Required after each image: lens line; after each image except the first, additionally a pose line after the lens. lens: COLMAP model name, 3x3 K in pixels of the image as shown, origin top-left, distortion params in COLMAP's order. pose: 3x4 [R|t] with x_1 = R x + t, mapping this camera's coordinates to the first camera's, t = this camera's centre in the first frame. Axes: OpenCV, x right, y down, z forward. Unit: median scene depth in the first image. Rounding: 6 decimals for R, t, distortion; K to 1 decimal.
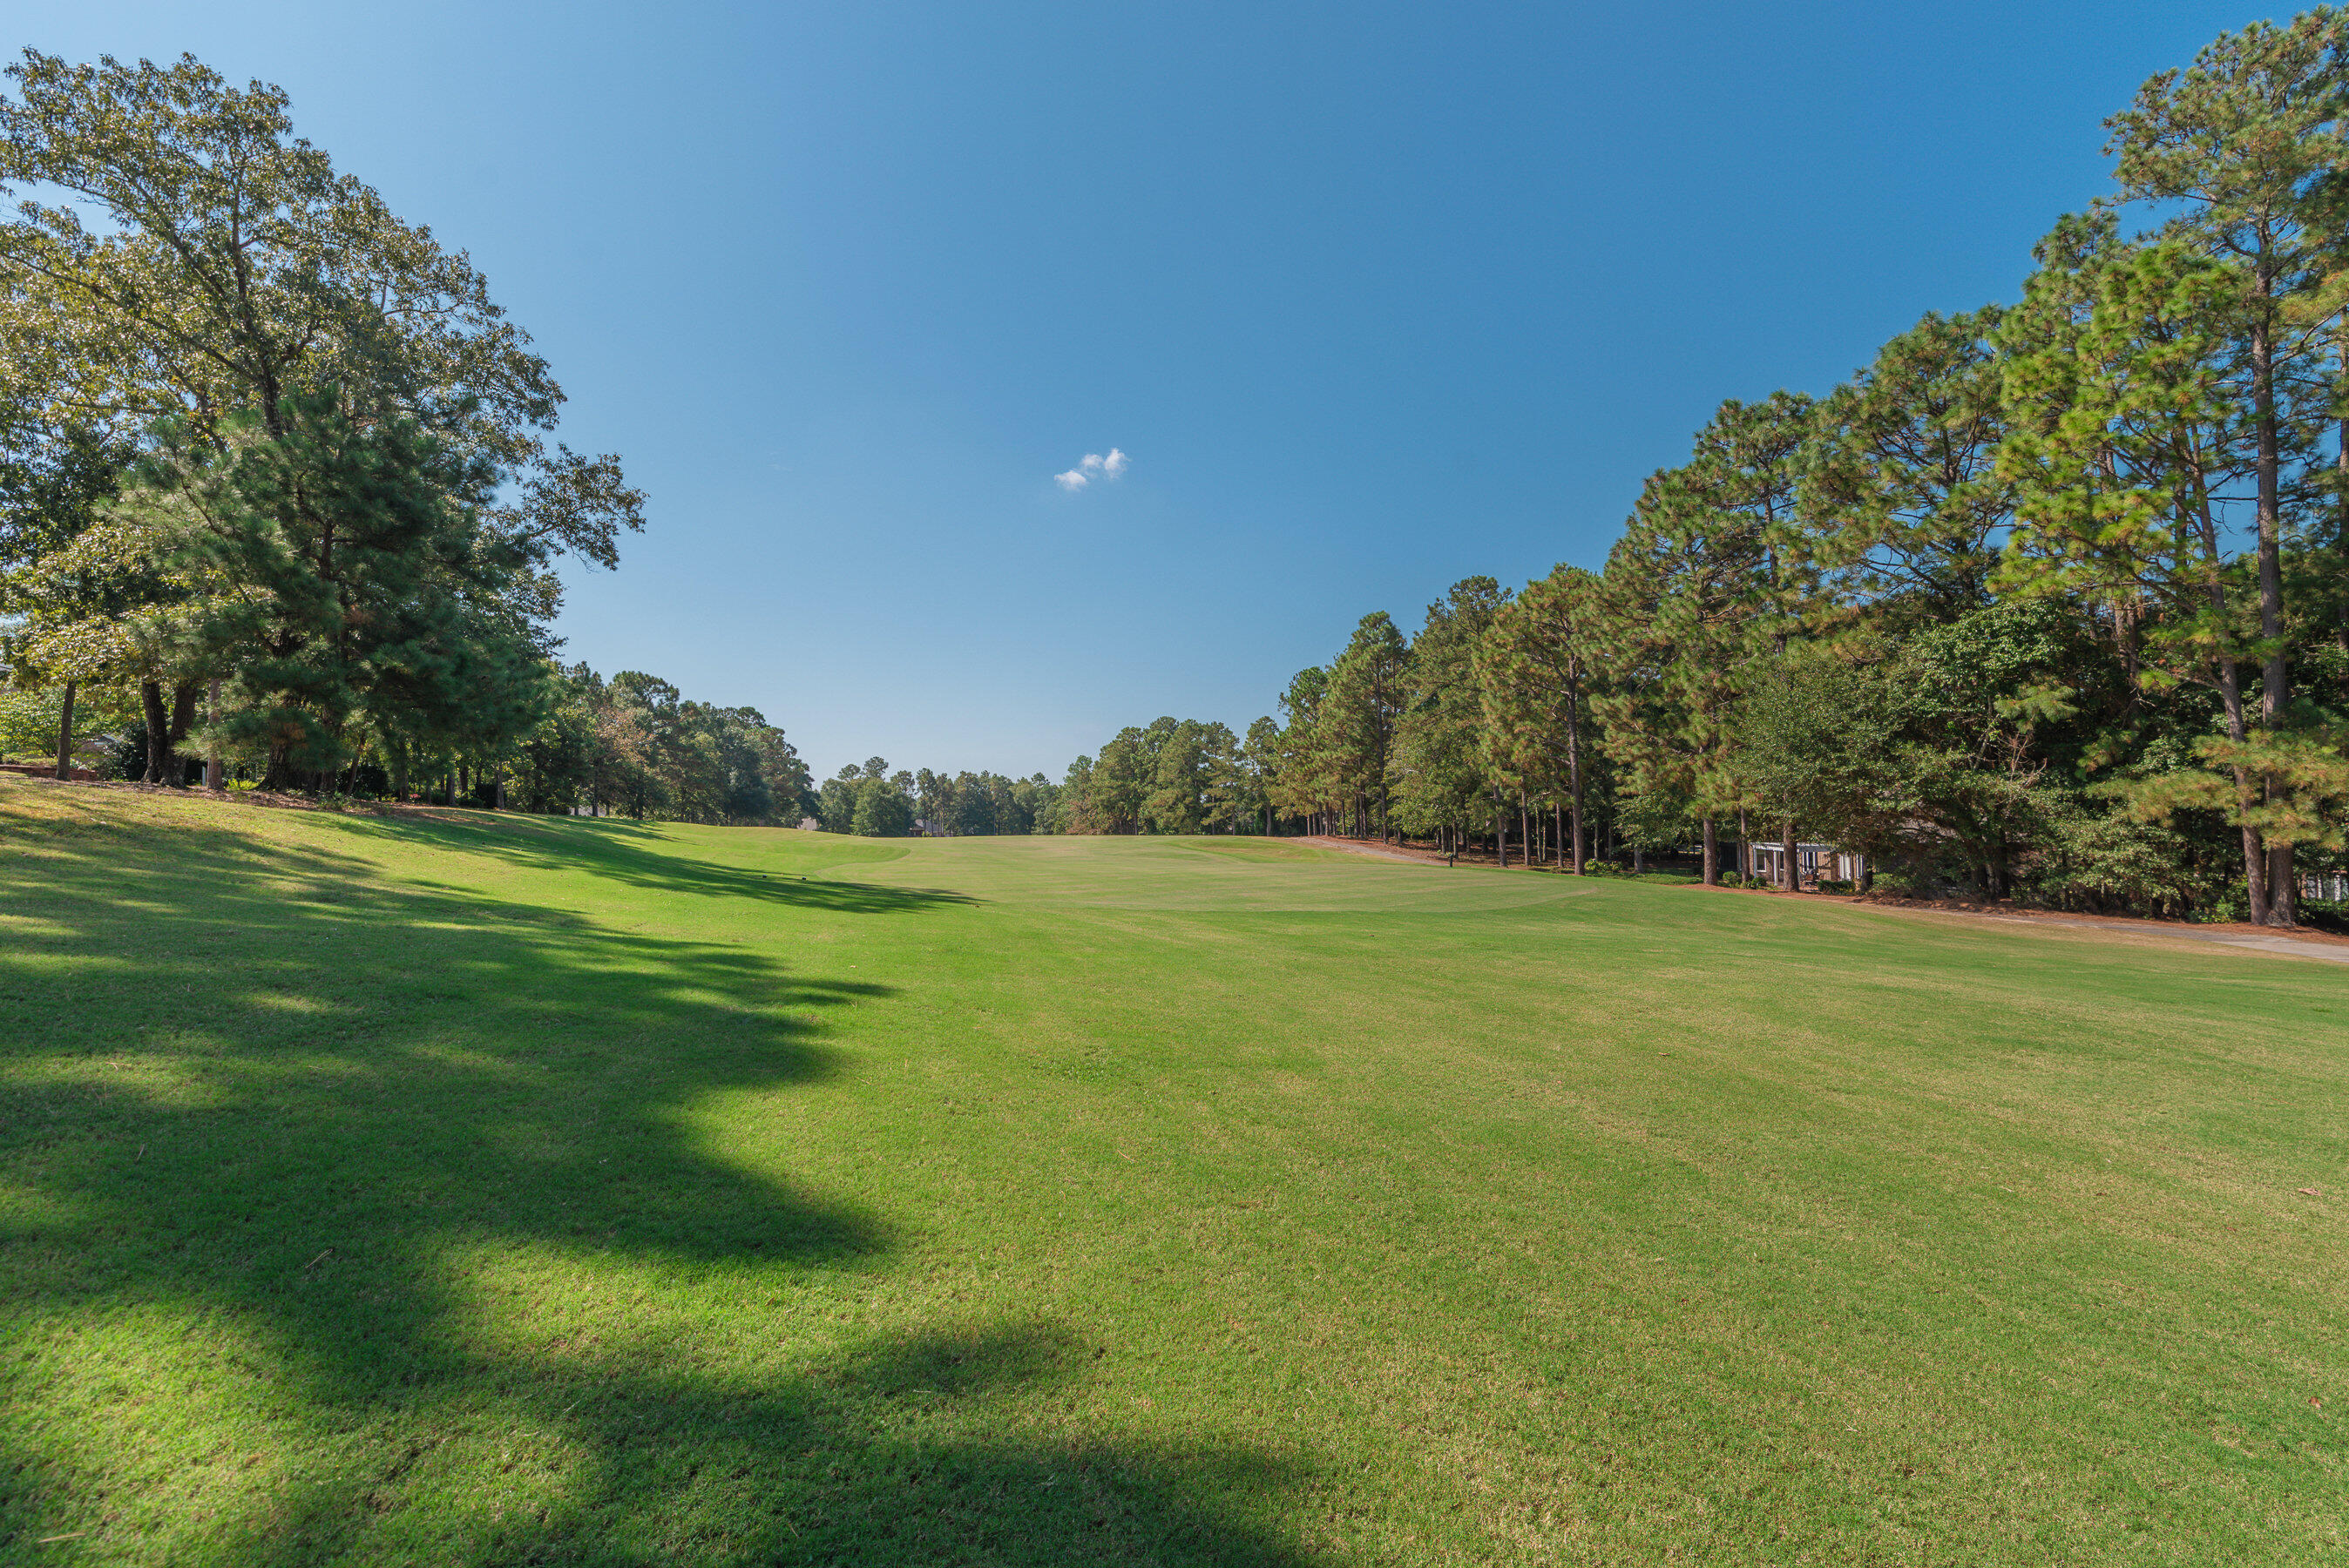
lens RADIAL K [[1023.8, 0, 1181.0], [0, 1023.8, 828.3], [0, 0, 1]] dist [0.002674, 0.000132]
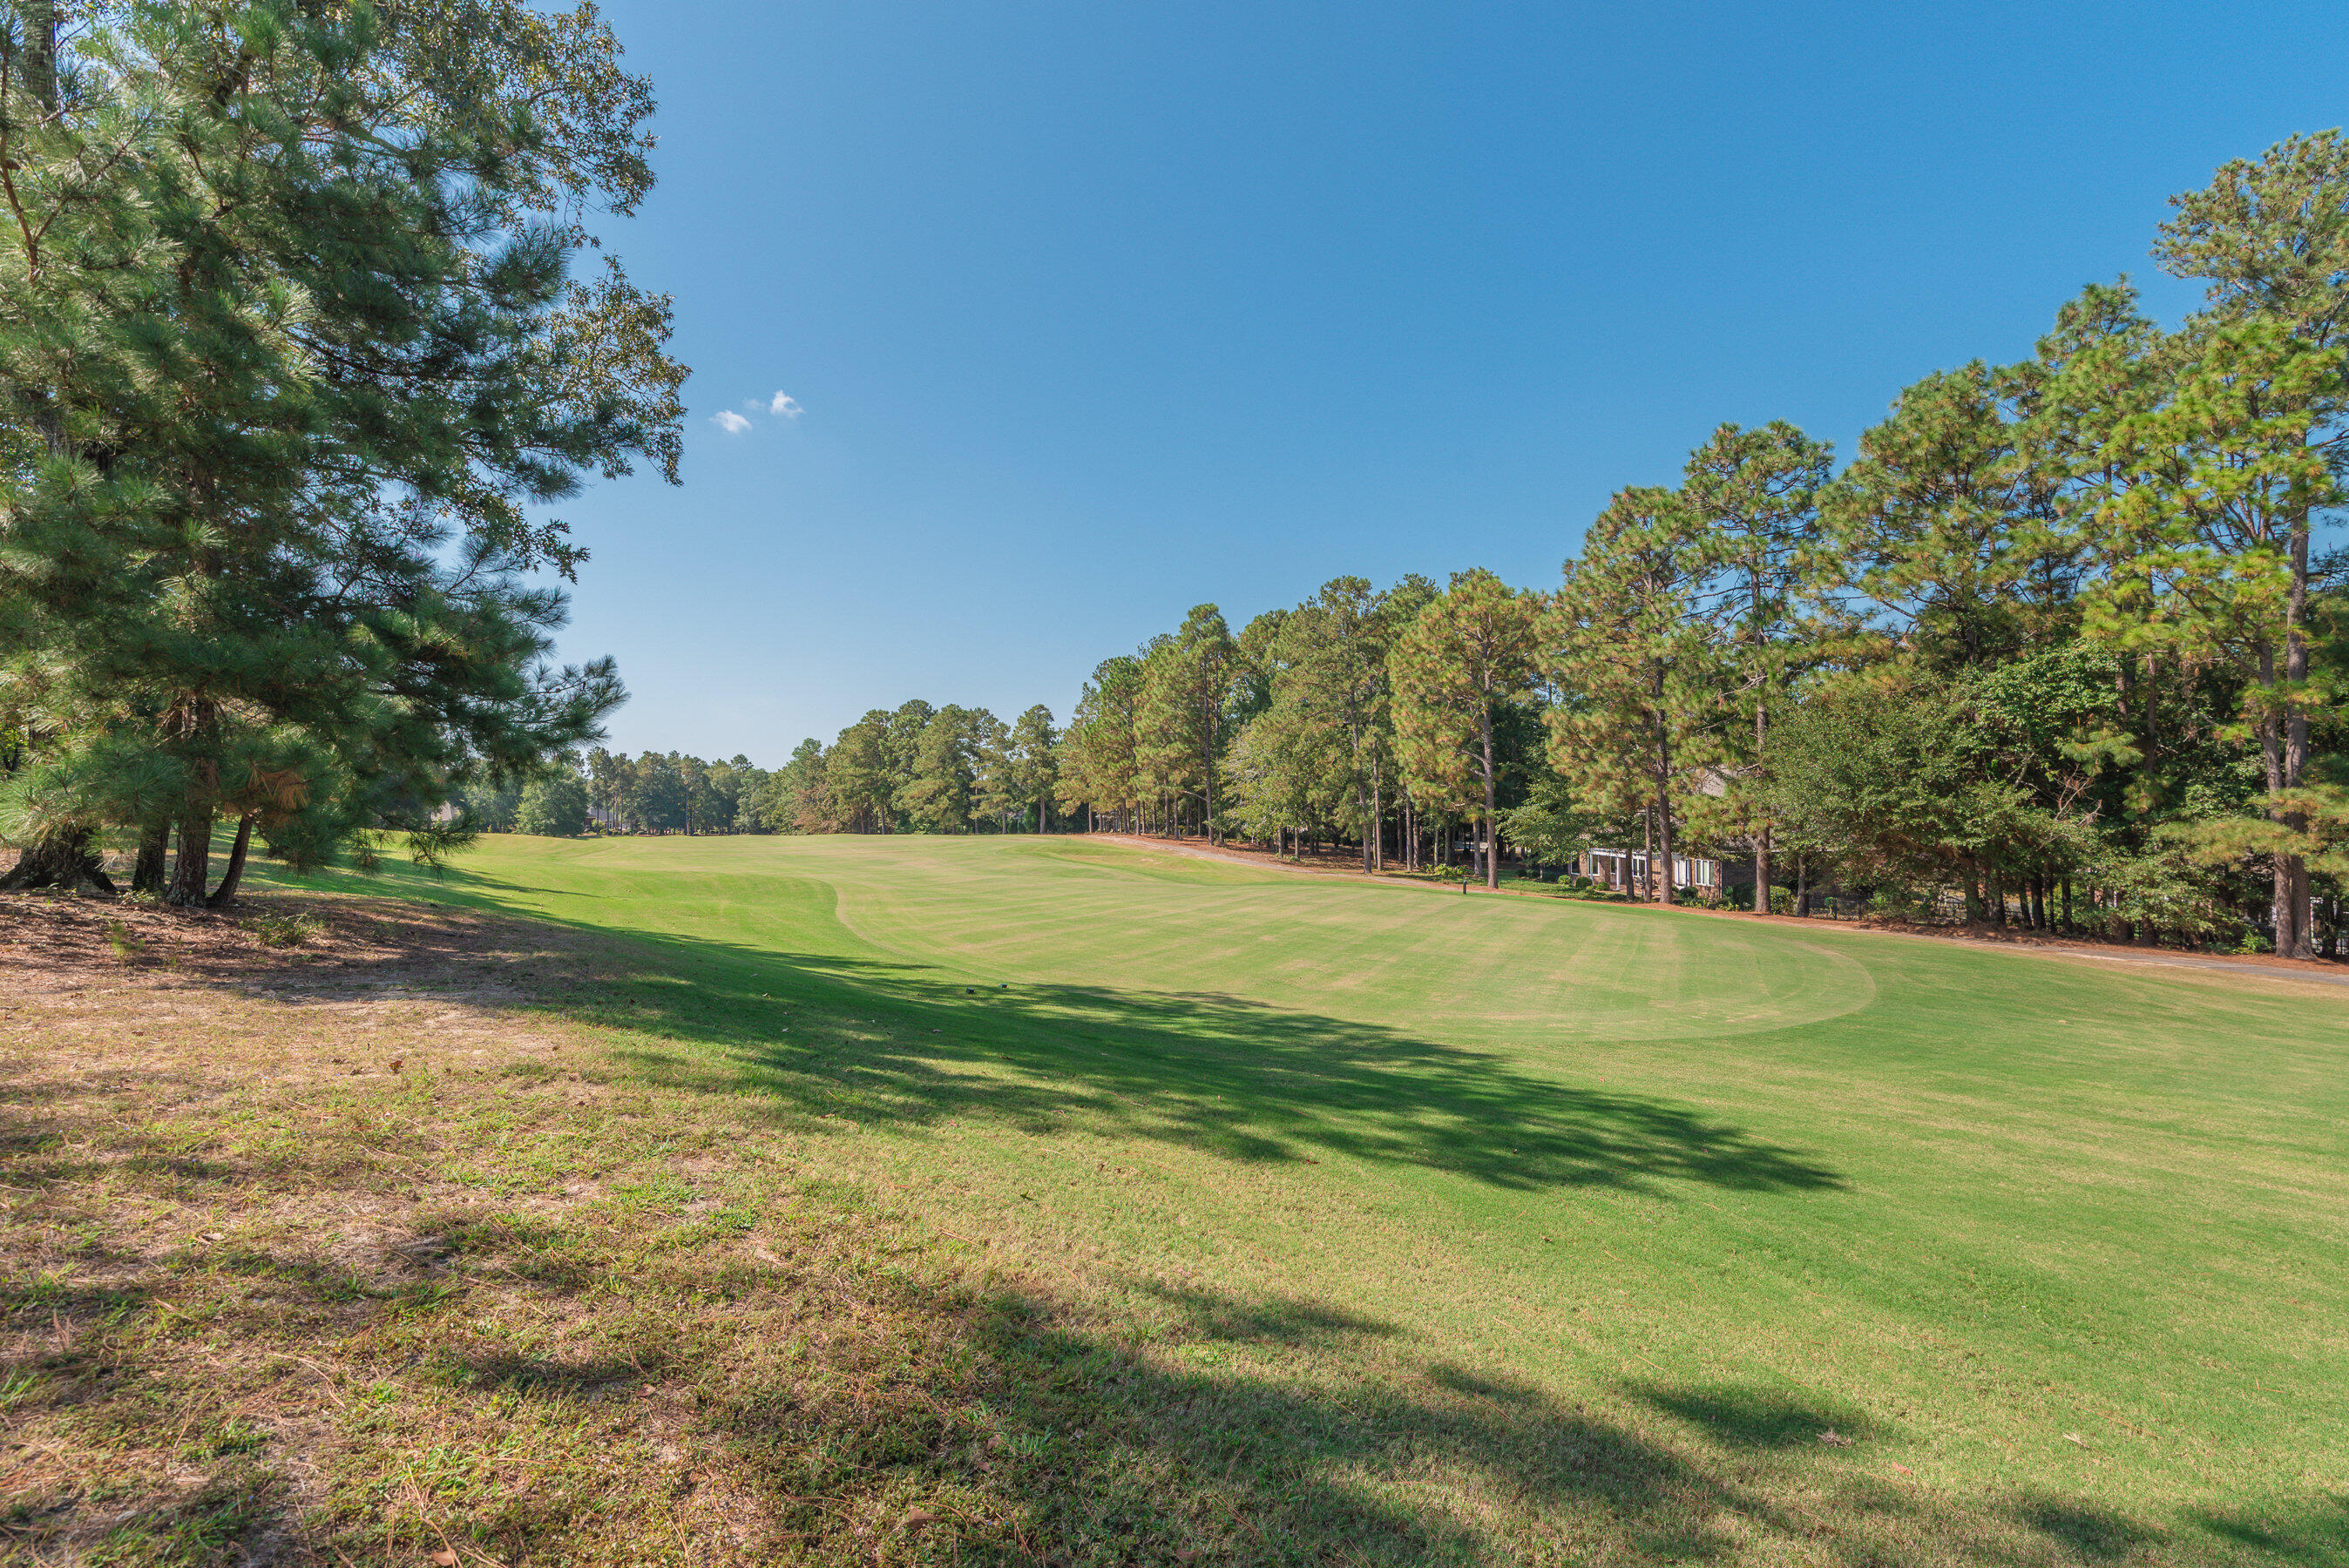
lens RADIAL K [[1023.8, 0, 1181.0], [0, 1023.8, 828.3], [0, 0, 1]] dist [0.002674, 0.000132]
pose [[0.952160, 0.002075, 0.305592, -0.111568], [-0.006868, 0.999870, 0.014610, -0.014063], [-0.305522, -0.016010, 0.952050, 0.083865]]
